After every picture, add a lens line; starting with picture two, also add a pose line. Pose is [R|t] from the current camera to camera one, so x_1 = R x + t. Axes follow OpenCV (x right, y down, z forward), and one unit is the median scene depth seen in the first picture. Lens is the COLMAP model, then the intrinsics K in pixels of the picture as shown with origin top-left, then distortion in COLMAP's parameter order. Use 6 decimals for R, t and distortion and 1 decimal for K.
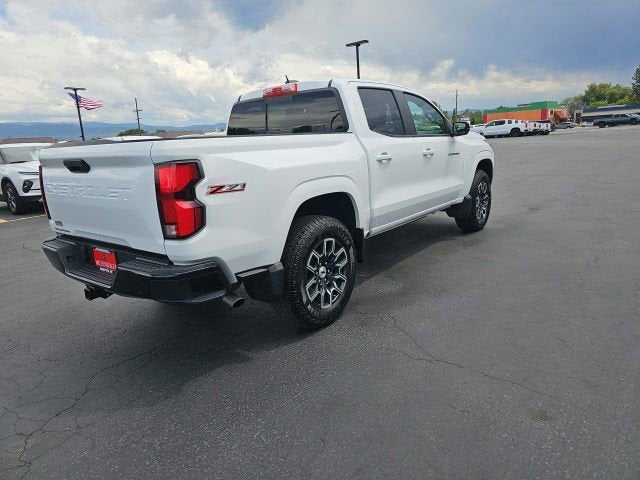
lens RADIAL K [[423.7, 0, 324.7], [0, 423.7, 228.4], [0, 0, 1]] dist [0.054306, -0.044754]
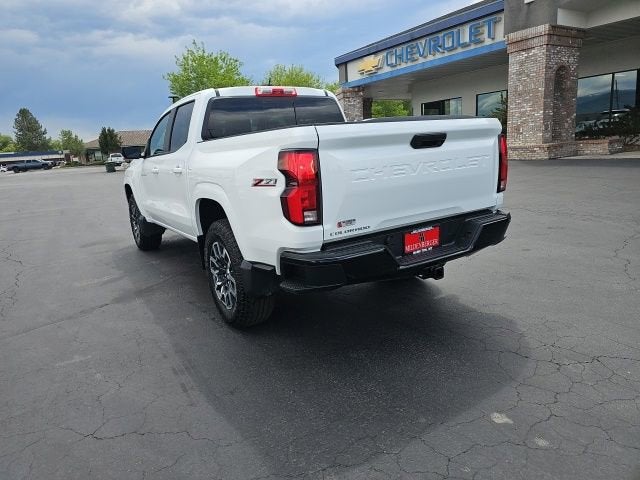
lens RADIAL K [[423.7, 0, 308.8], [0, 423.7, 238.0], [0, 0, 1]] dist [0.054306, -0.044754]
pose [[0.355936, -0.163952, 0.920016, -0.060299], [0.241651, 0.967153, 0.078862, -0.002797], [-0.902726, 0.194253, 0.383864, 0.034527]]
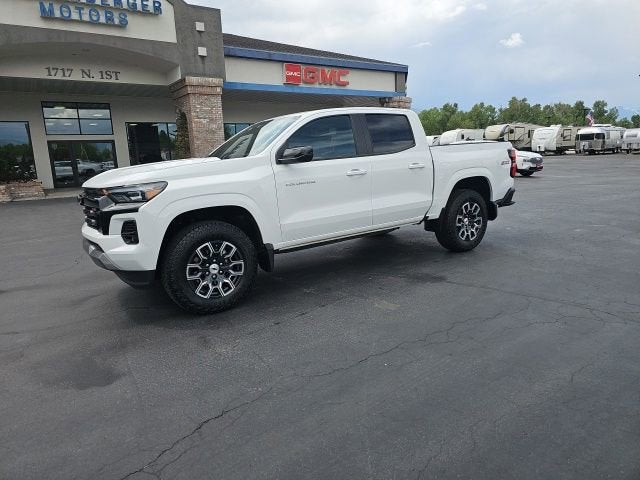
lens RADIAL K [[423.4, 0, 318.7], [0, 423.4, 229.3], [0, 0, 1]] dist [0.056475, -0.048202]
pose [[-0.941826, 0.044132, 0.333191, -0.021386], [0.164770, 0.924668, 0.343279, -0.028776], [-0.292941, 0.378209, -0.878148, 0.142321]]
